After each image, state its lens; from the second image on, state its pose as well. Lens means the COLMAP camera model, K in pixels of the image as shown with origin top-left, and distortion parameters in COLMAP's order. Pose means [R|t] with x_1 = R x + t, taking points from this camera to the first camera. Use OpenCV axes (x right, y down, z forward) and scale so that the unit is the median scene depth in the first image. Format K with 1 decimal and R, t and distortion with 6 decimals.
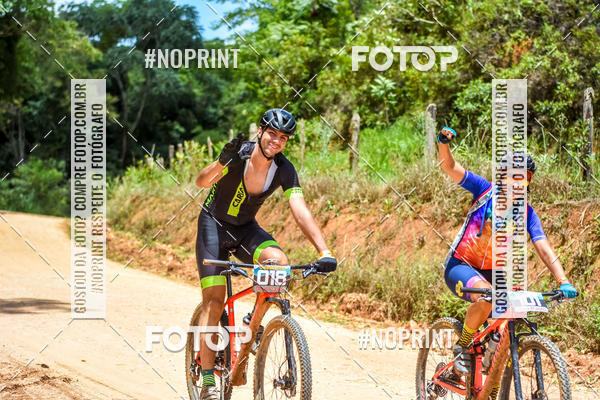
lens RADIAL K [[2545.7, 0, 299.0], [0, 2545.7, 199.3], [0, 0, 1]] dist [-0.306885, 2.969120]
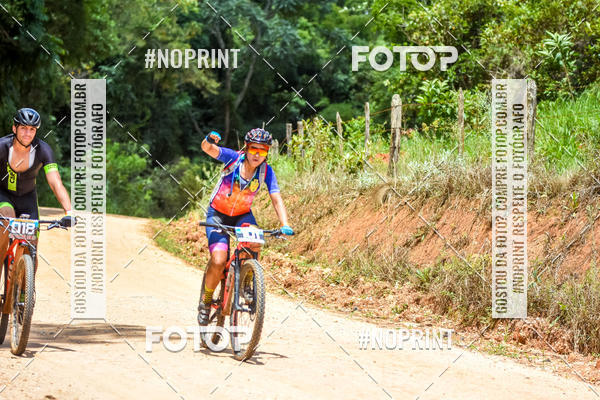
lens RADIAL K [[2924.2, 0, 300.8], [0, 2924.2, 230.0], [0, 0, 1]] dist [-0.023022, 1.693838]
pose [[0.998901, -0.001175, -0.046862, -0.005512], [0.001872, 0.999888, 0.014836, -0.002142], [0.046840, -0.014907, 0.998791, 0.123705]]
